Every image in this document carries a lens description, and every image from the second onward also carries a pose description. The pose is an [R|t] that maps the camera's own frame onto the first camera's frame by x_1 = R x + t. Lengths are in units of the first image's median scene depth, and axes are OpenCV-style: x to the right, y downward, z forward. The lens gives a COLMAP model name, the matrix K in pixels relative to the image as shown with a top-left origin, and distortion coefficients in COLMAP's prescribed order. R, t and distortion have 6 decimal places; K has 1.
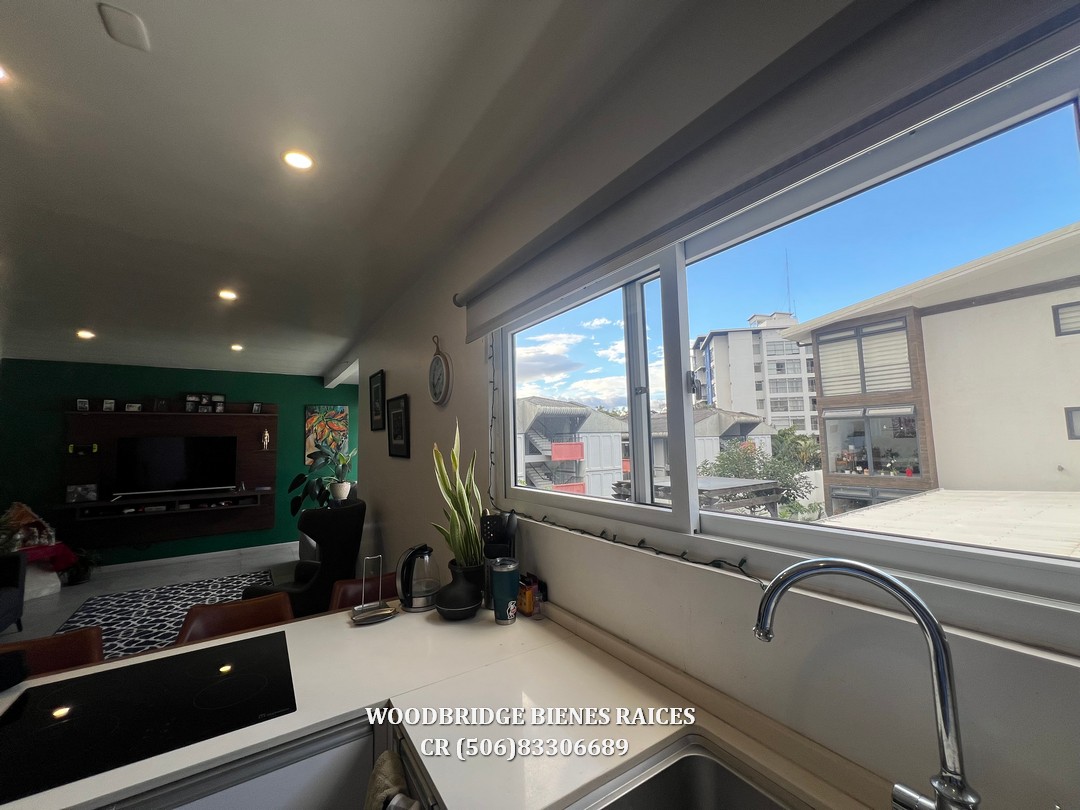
lens RADIAL K [[429.7, 0, 536.0], [0, 429.7, 404.8], [0, 0, 1]] dist [-0.006811, 0.002403]
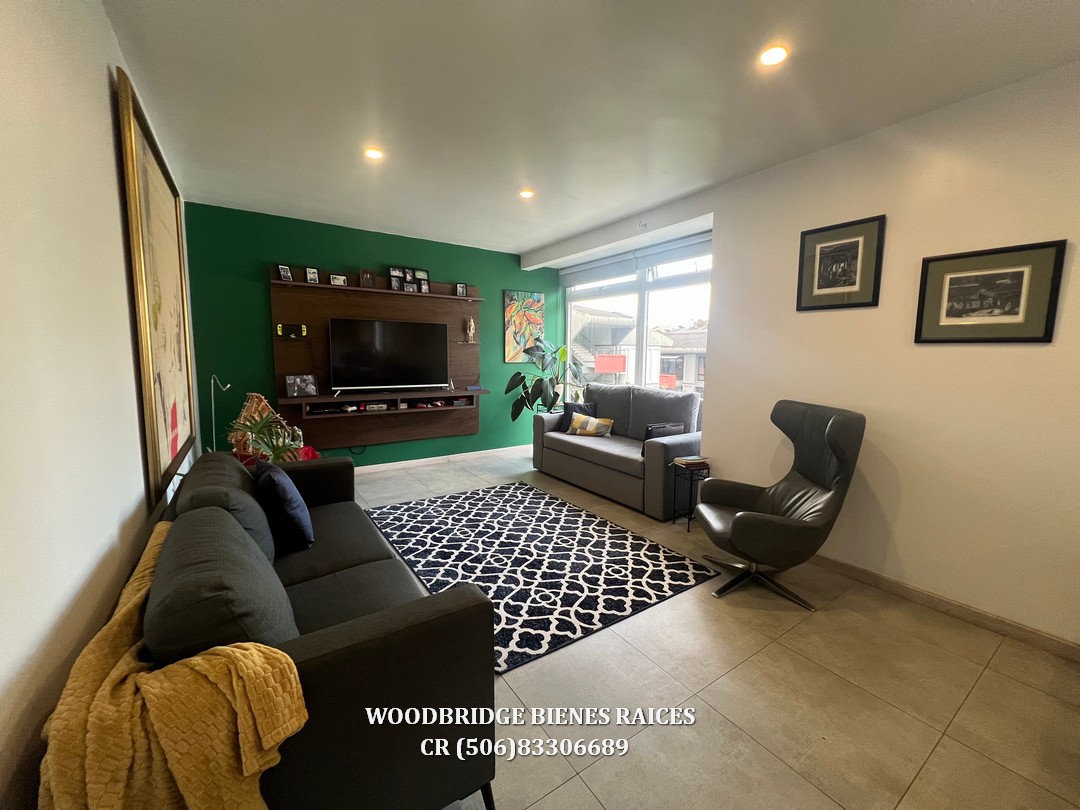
lens RADIAL K [[429.7, 0, 538.9], [0, 429.7, 400.8], [0, 0, 1]] dist [-0.006811, 0.002403]
pose [[0.999327, 0.031030, 0.019542, -0.542428], [-0.034188, 0.981113, 0.190391, 0.056507], [-0.013265, -0.190931, 0.981514, 0.169014]]
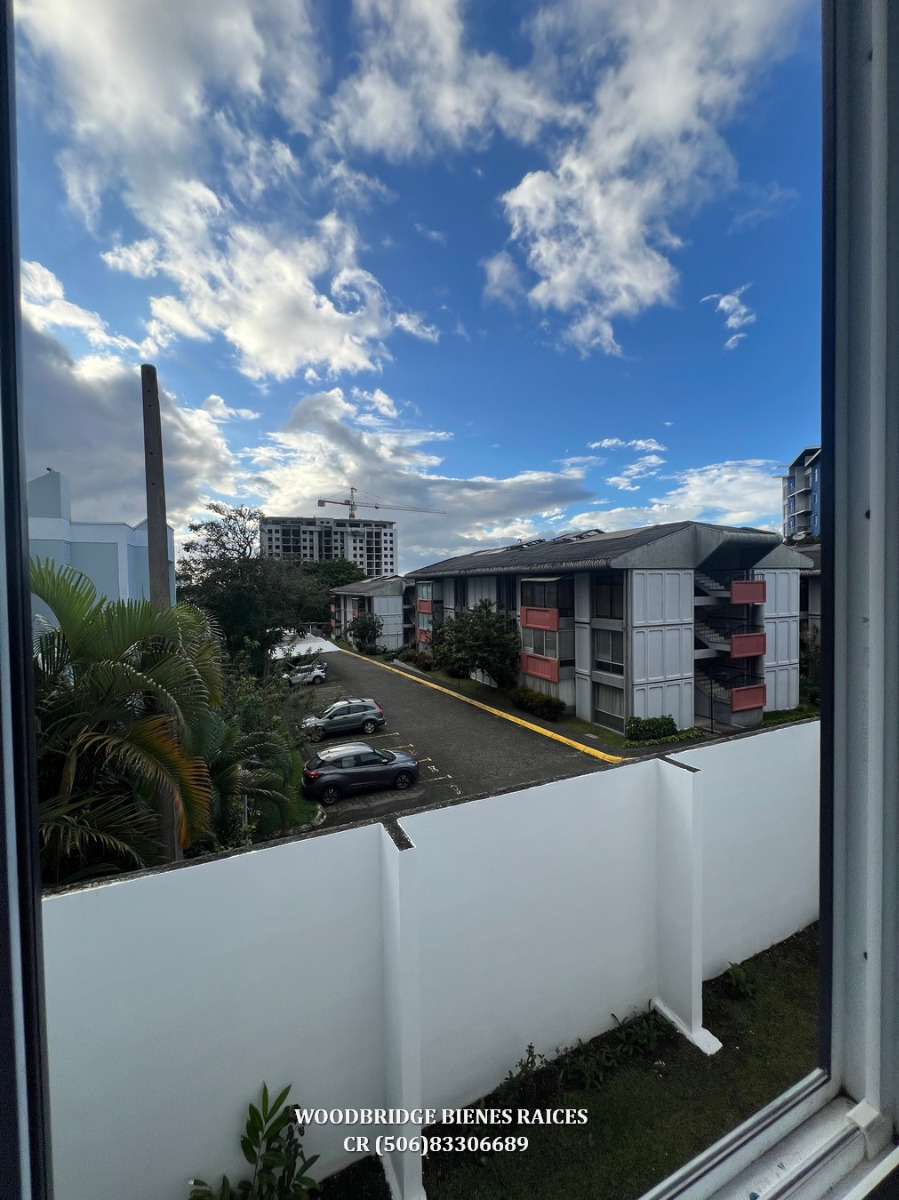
lens RADIAL K [[477.5, 0, 451.5], [0, 477.5, 598.1], [0, 0, 1]] dist [-0.006811, 0.002403]
pose [[0.987411, 0.012945, -0.157645, -1.623241], [0.005270, 0.993400, 0.114584, 0.095826], [0.158087, -0.113972, 0.980826, 0.426781]]
